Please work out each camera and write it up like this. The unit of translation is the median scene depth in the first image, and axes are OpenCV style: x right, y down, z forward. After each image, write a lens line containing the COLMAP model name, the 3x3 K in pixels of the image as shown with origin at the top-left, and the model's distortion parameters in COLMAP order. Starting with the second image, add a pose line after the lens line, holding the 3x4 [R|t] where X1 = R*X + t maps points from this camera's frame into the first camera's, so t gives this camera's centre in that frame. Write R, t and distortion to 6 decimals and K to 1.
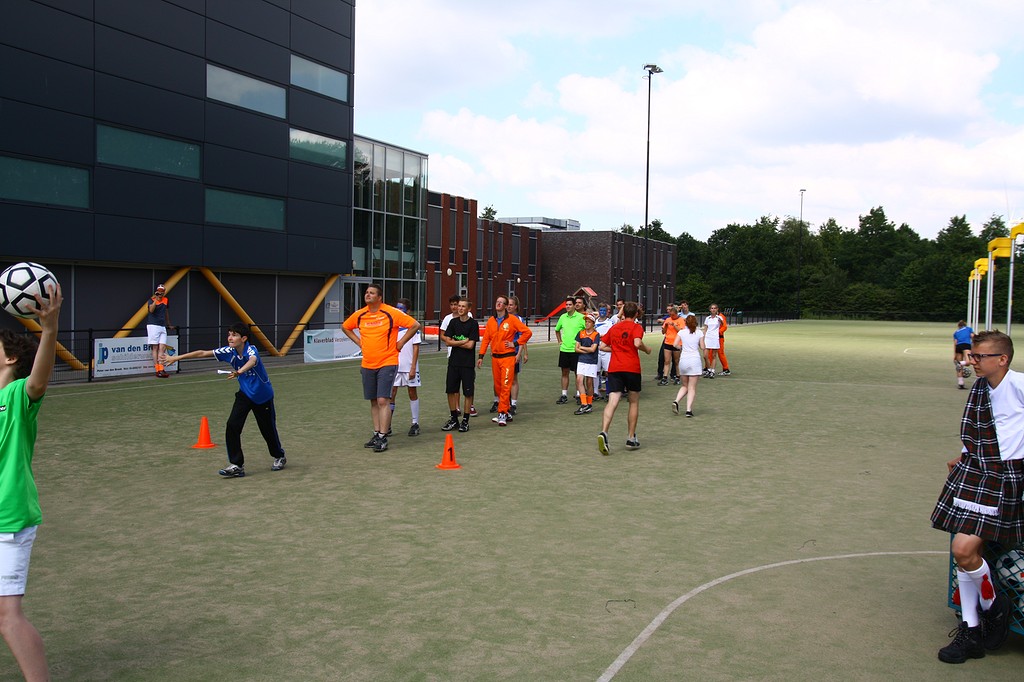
lens RADIAL K [[974.6, 0, 510.4], [0, 974.6, 340.1], [0, 0, 1]] dist [-0.083751, 0.181423]
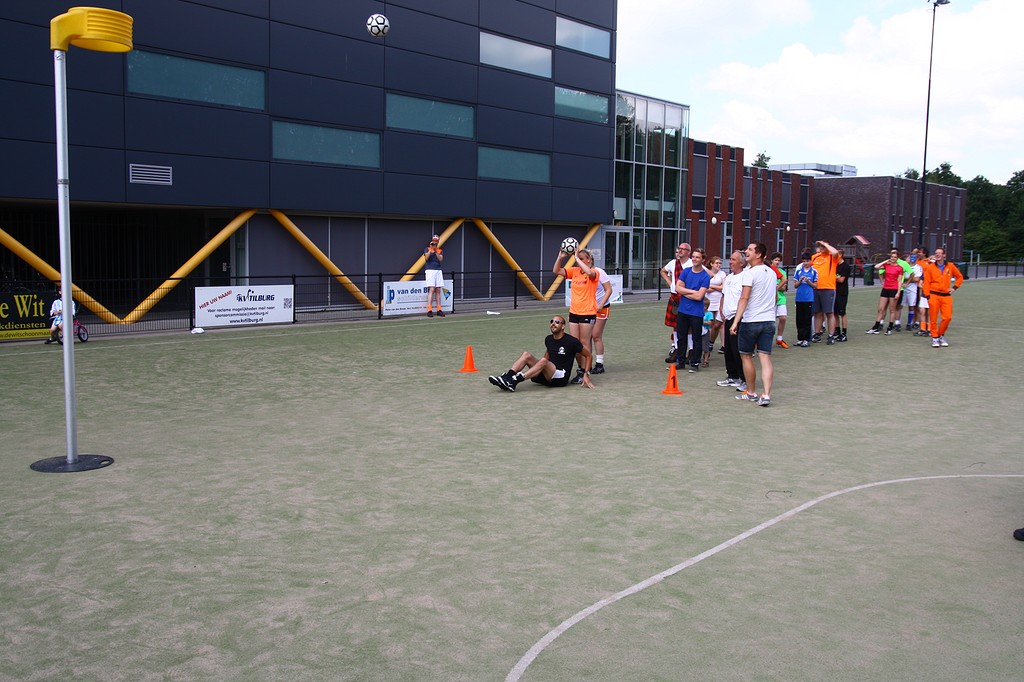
lens RADIAL K [[976.2, 0, 512.5], [0, 976.2, 341.4], [0, 0, 1]] dist [-0.081924, 0.183601]
pose [[0.962050, 0.023392, -0.271870, 0.066665], [-0.008888, 0.998476, 0.054459, 0.008961], [0.272730, -0.049976, 0.960792, -0.149236]]
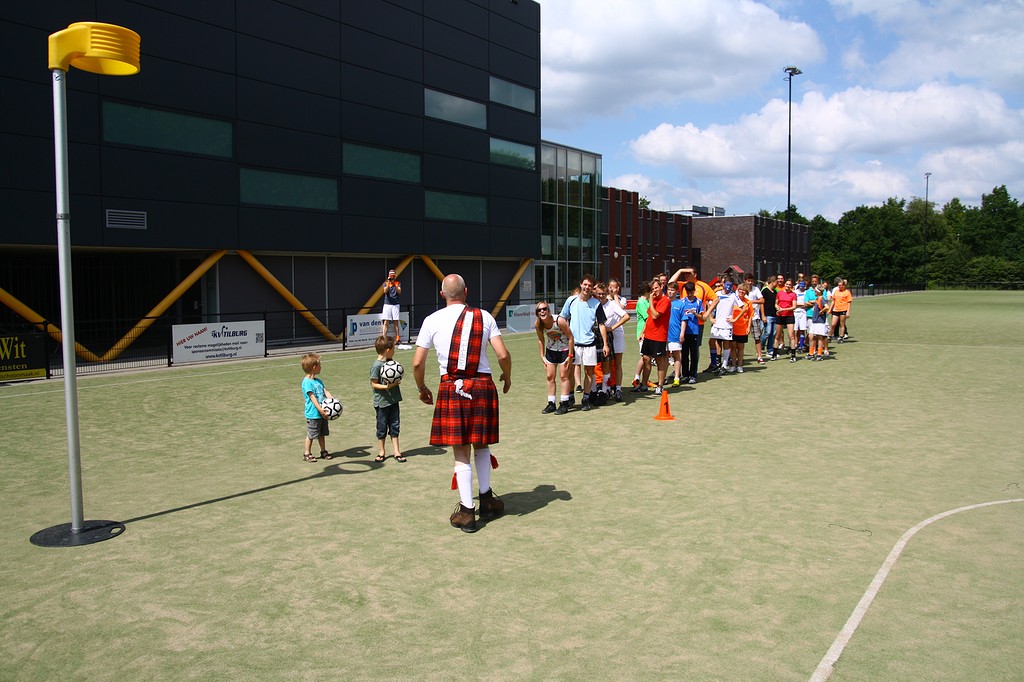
lens RADIAL K [[830.0, 0, 508.6], [0, 830.0, 338.4], [0, 0, 1]] dist [-0.123134, 0.133716]
pose [[0.984030, -0.009700, -0.177738, -0.070842], [0.014958, 0.999489, 0.028264, 0.002232], [0.177373, -0.030471, 0.983672, -0.015844]]
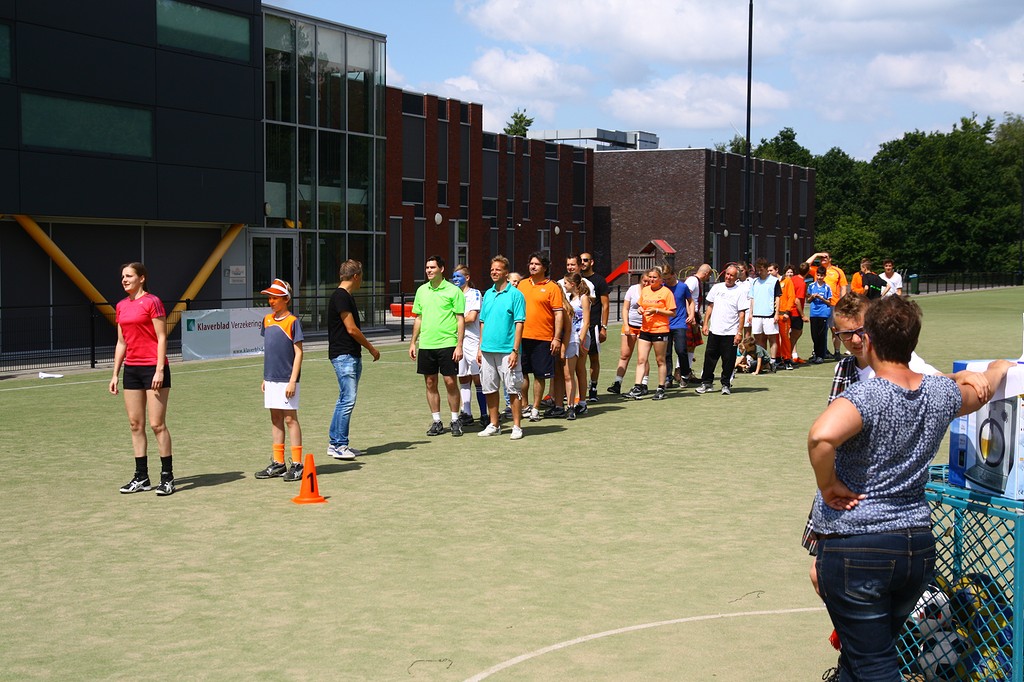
lens RADIAL K [[1560.7, 0, 511.9], [0, 1560.7, 342.1], [0, 0, 1]] dist [0.078254, 0.304609]
pose [[0.999156, -0.011324, -0.039473, 0.128046], [0.011726, 0.999881, 0.009978, 0.007142], [0.039356, -0.010433, 0.999171, -0.114391]]
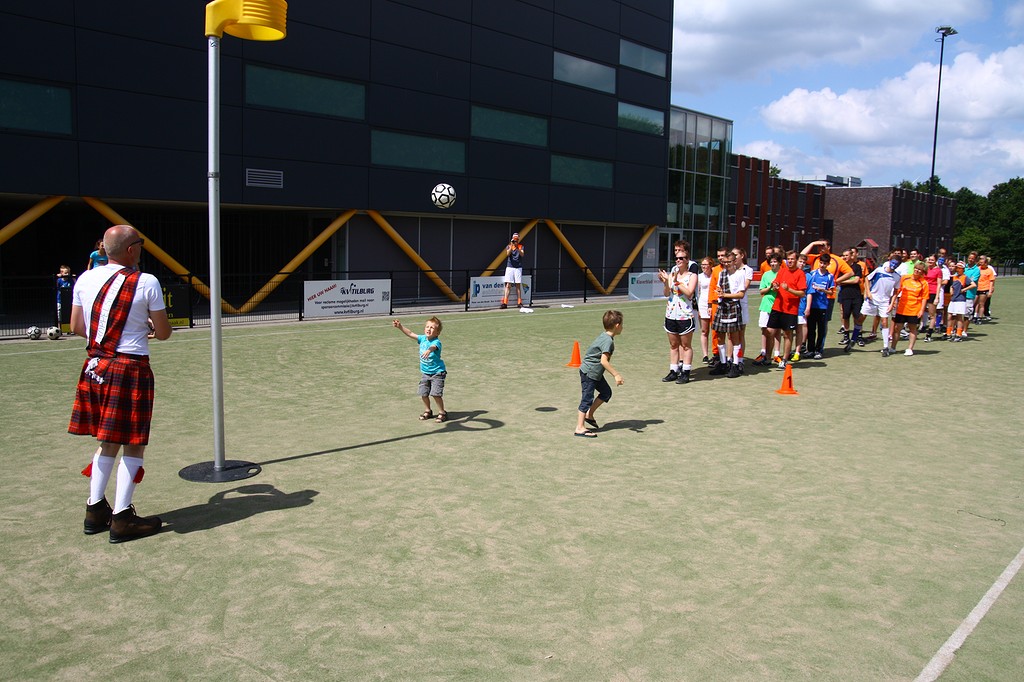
lens RADIAL K [[830.0, 0, 508.6], [0, 830.0, 338.4], [0, 0, 1]] dist [-0.123134, 0.133716]
pose [[0.947933, 0.038862, -0.316089, -0.072065], [-0.017495, 0.997382, 0.070159, 0.003207], [0.317989, -0.060976, 0.946132, -0.024302]]
